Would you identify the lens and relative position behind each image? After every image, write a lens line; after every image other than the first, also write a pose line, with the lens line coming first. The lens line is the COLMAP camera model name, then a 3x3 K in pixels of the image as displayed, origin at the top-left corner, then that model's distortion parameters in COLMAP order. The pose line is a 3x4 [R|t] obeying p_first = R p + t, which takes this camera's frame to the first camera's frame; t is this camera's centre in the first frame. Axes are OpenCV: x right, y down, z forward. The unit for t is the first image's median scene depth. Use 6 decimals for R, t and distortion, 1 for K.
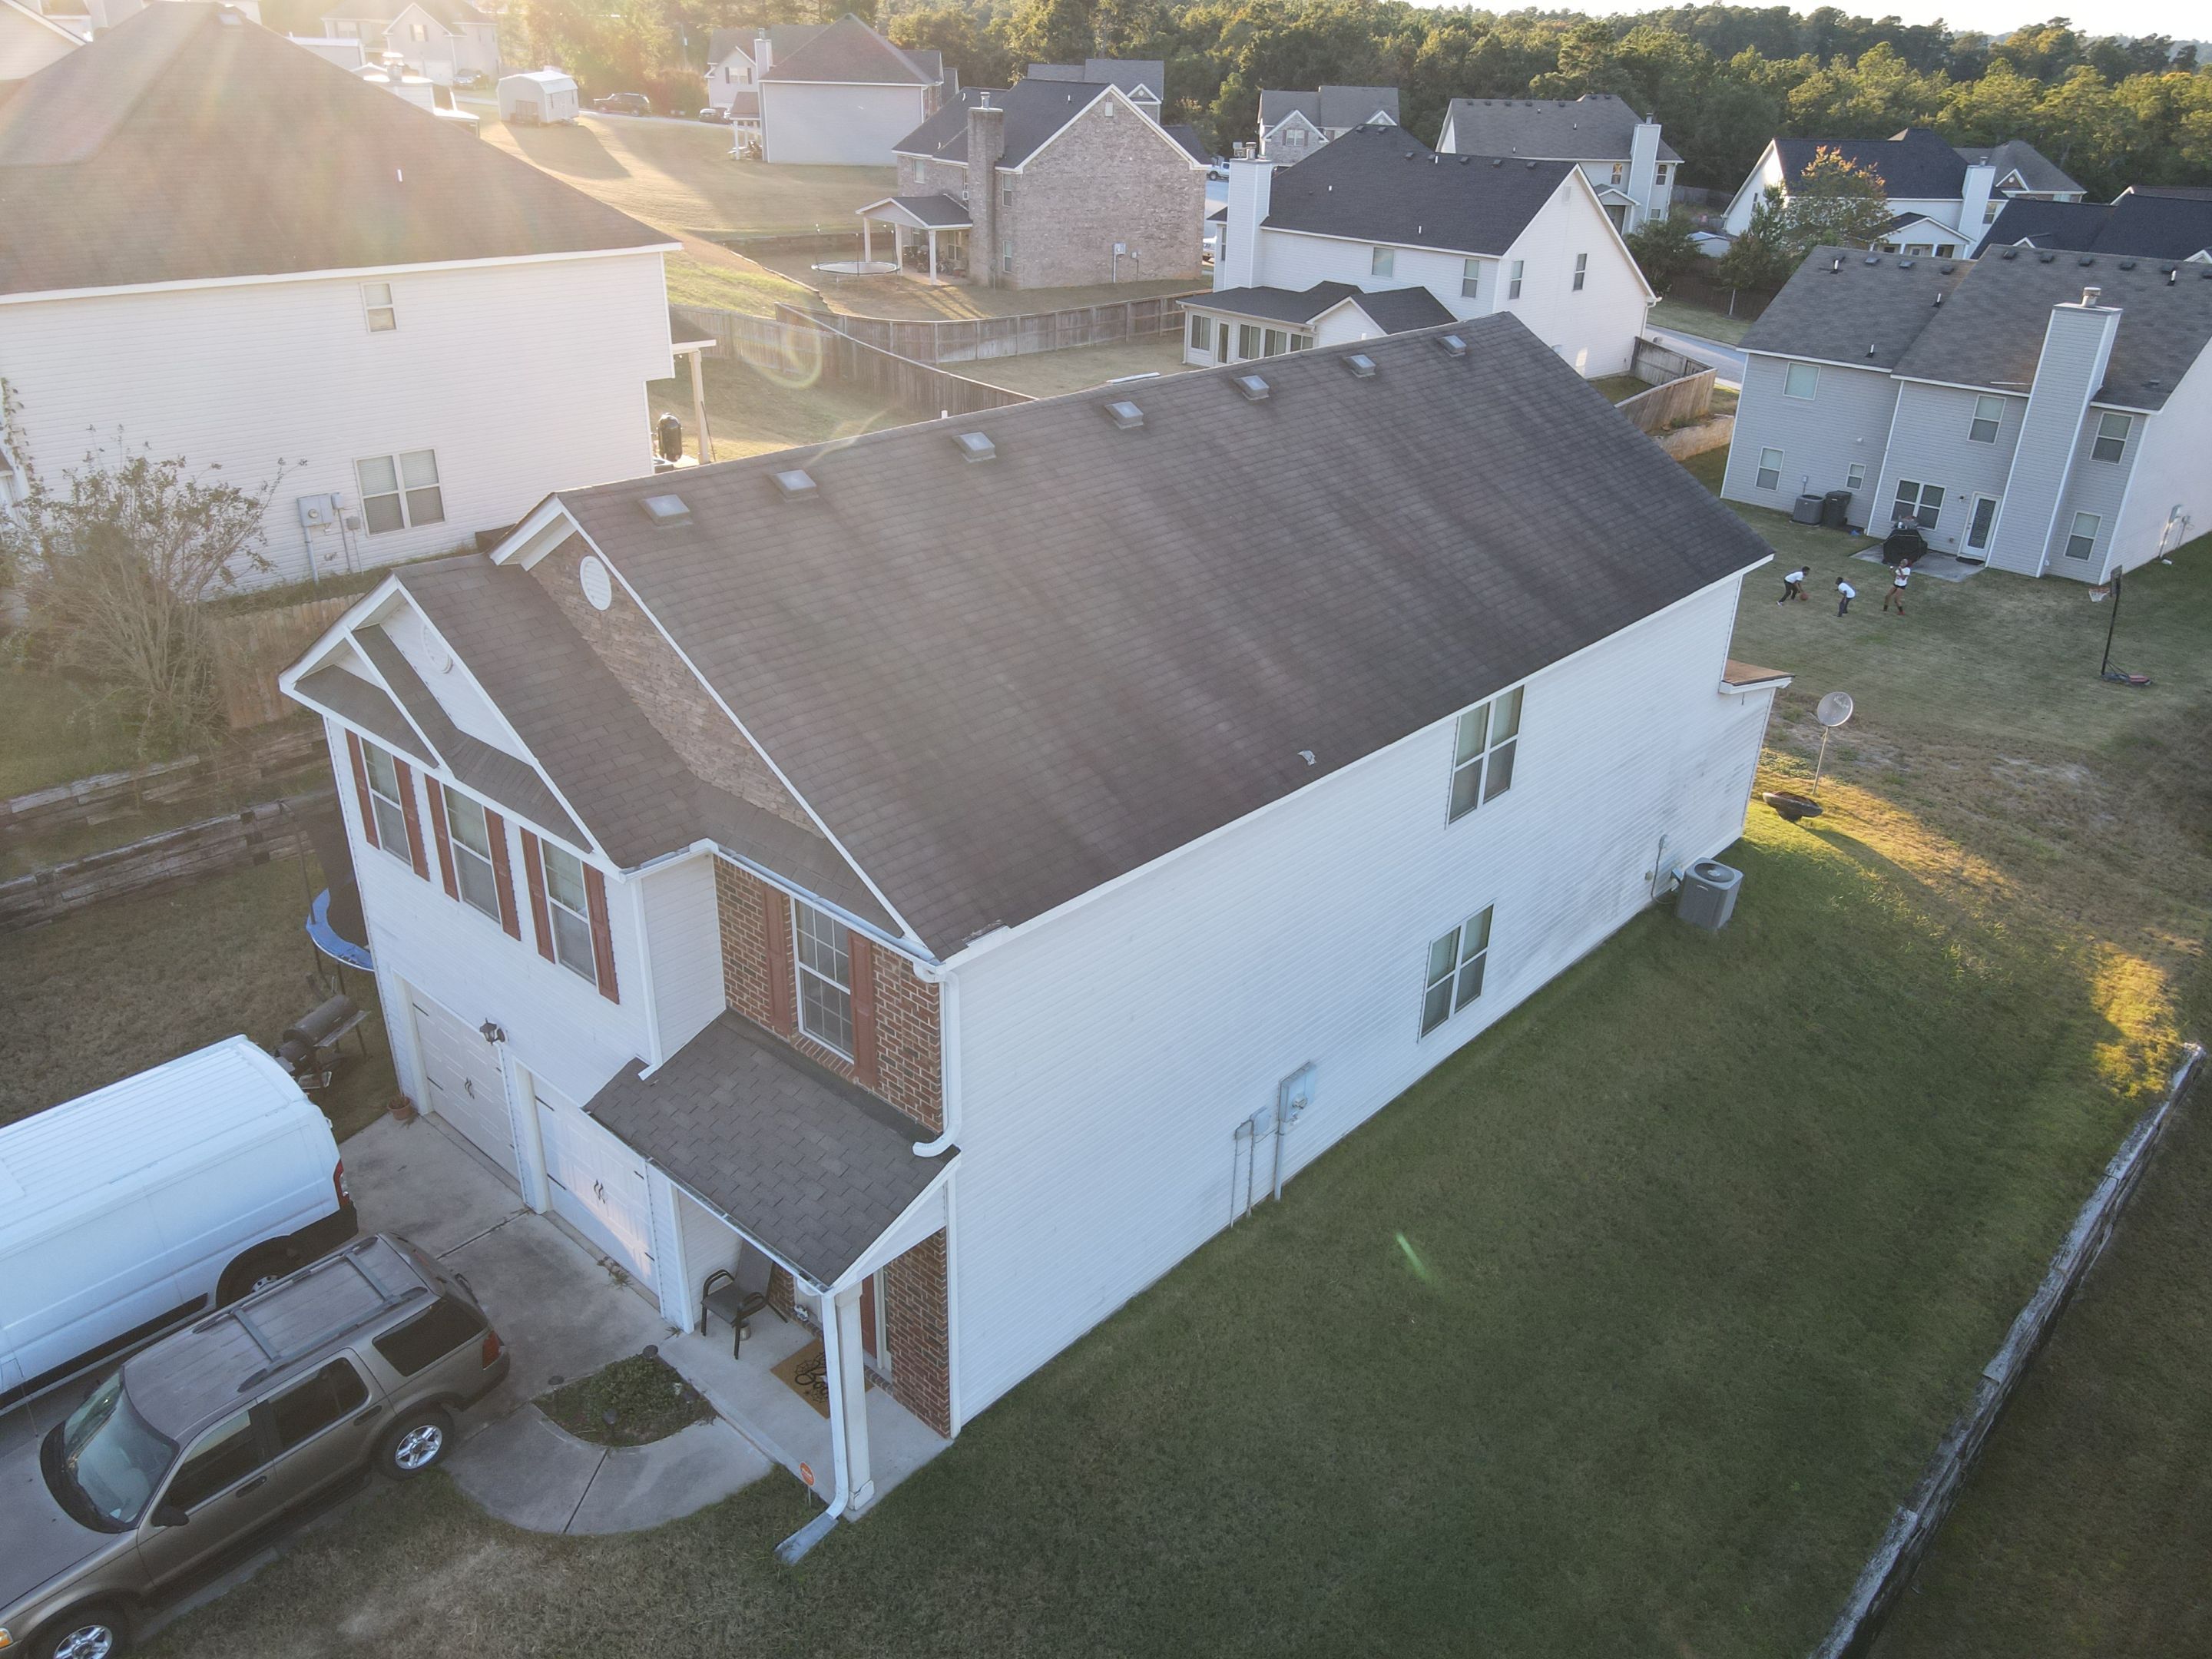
lens RADIAL K [[1628.9, 0, 1118.4], [0, 1628.9, 831.0], [0, 0, 1]] dist [0.012861, 0.005034]
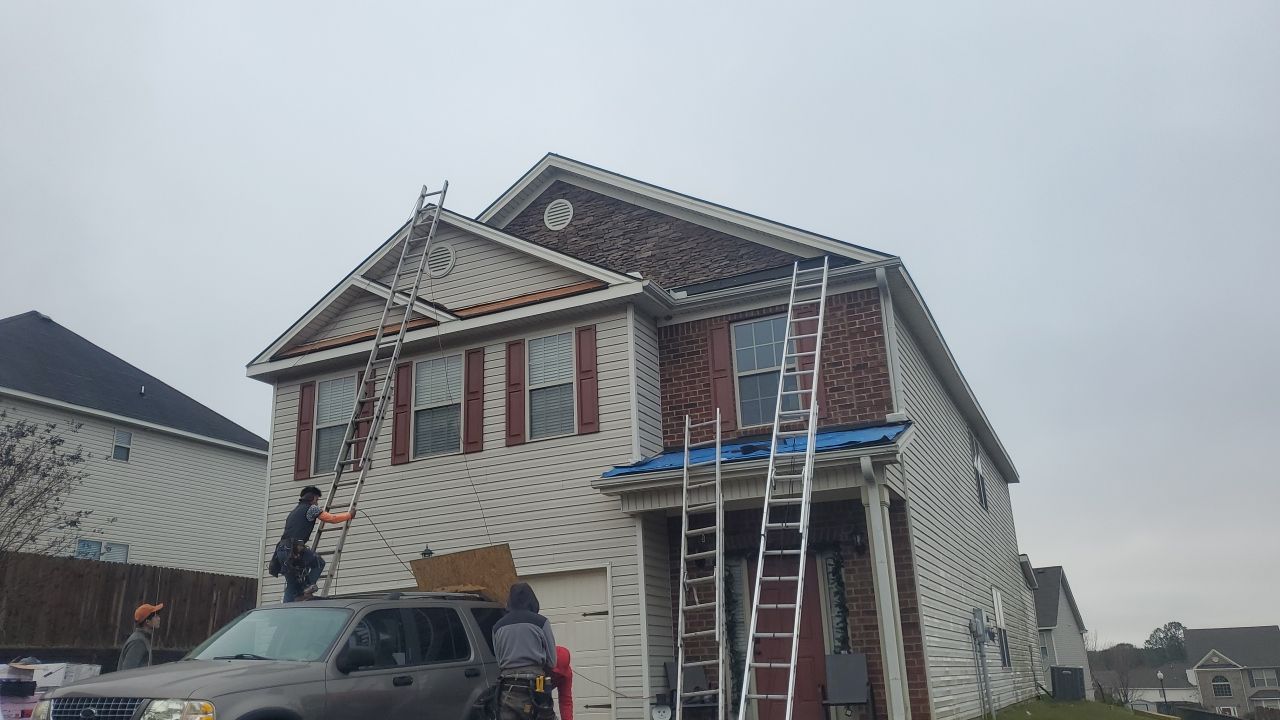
lens RADIAL K [[997.5, 0, 620.5], [0, 997.5, 342.3], [0, 0, 1]] dist [0.032649, -0.039431]
pose [[0.958344, 0.034791, 0.283489, -0.236972], [0.175921, 0.710028, -0.681845, 0.279499], [-0.225007, 0.703314, 0.674330, 0.175354]]
